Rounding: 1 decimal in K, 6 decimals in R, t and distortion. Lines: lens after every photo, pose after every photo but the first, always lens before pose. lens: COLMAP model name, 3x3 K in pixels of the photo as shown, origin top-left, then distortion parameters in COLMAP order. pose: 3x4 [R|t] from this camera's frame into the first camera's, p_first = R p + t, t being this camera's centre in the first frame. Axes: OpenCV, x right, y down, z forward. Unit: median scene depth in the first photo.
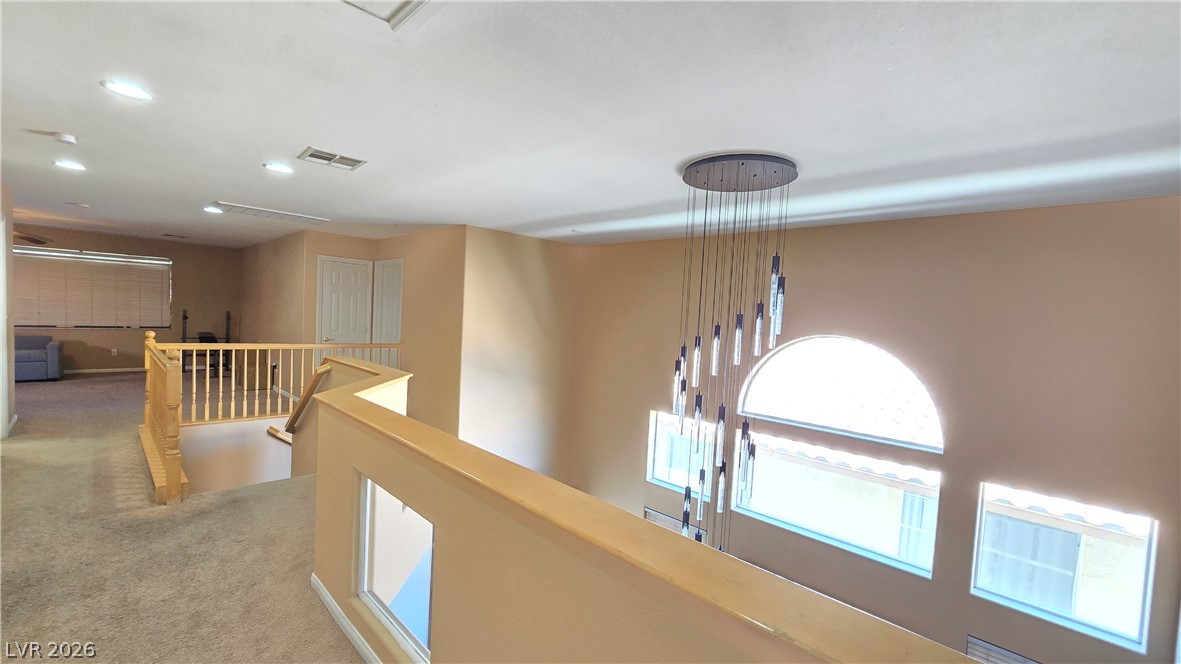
lens RADIAL K [[483.8, 0, 594.4], [0, 483.8, 338.3], [0, 0, 1]] dist [-0.003933, -0.000526]
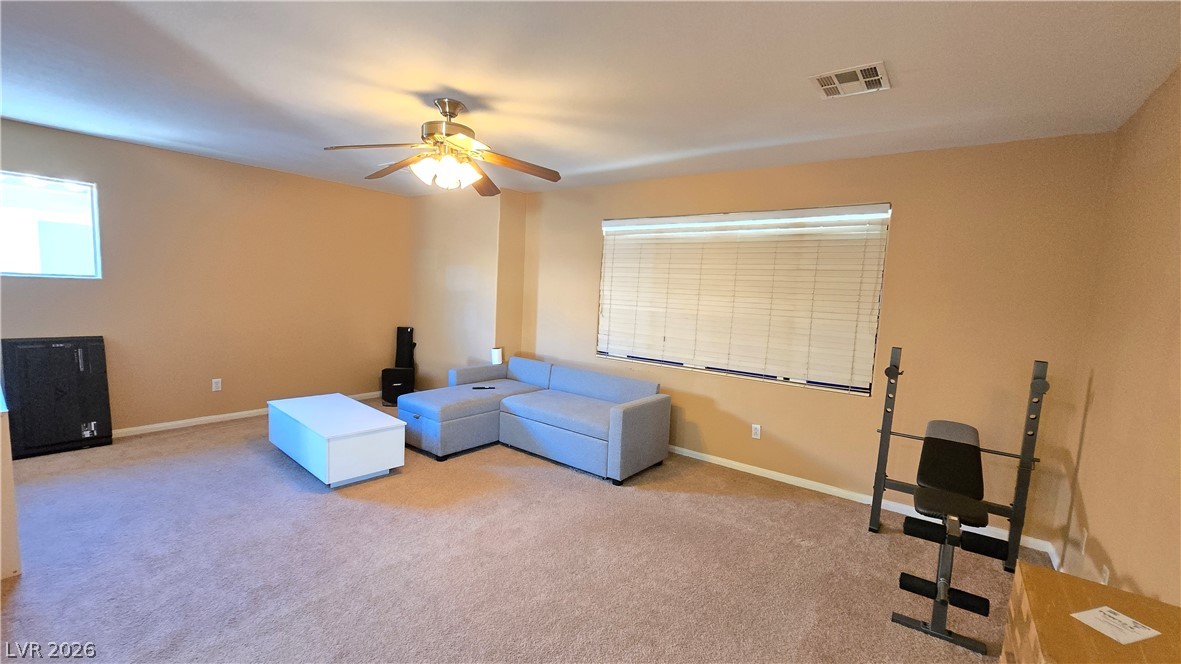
lens RADIAL K [[483.8, 0, 594.4], [0, 483.8, 338.3], [0, 0, 1]] dist [-0.003933, -0.000526]
pose [[0.122492, 0.056267, -0.990873, -0.550883], [-0.088788, 0.995010, 0.045526, -0.062280], [0.988490, 0.082401, 0.126877, 0.756534]]
